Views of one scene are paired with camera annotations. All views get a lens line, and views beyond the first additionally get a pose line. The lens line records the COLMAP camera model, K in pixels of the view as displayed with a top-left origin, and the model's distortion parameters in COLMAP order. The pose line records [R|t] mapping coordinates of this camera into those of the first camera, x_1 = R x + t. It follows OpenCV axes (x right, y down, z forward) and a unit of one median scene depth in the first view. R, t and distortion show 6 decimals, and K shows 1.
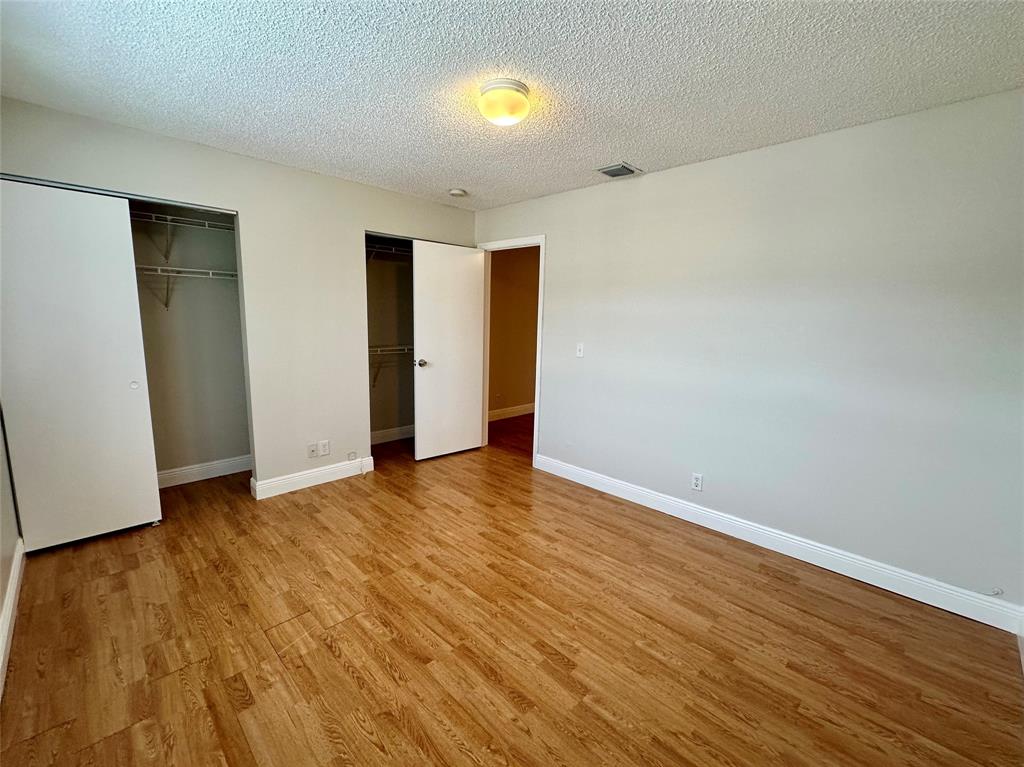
lens RADIAL K [[411.6, 0, 513.5], [0, 411.6, 381.2], [0, 0, 1]] dist [0.000966, 0.000211]
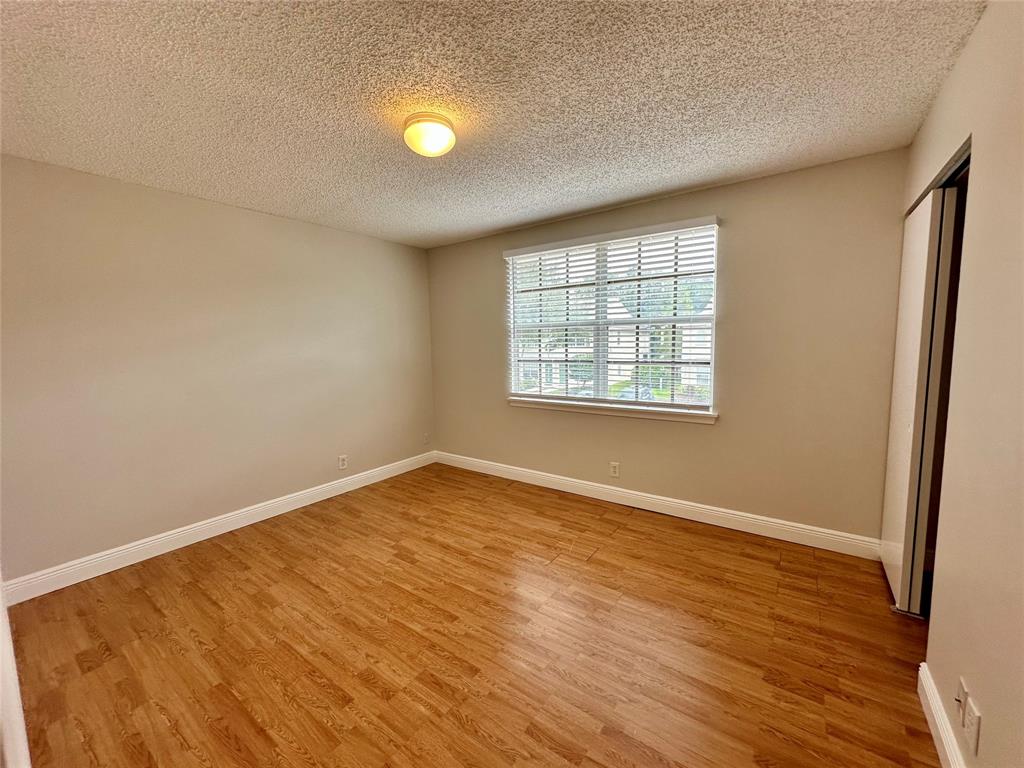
lens RADIAL K [[411.6, 0, 510.5], [0, 411.6, 382.2], [0, 0, 1]] dist [0.000966, 0.000211]
pose [[-0.988044, 0.012692, -0.153648, -0.052548], [-0.026358, 0.968026, 0.249461, -0.317998], [0.151902, 0.250529, -0.956118, 2.022377]]
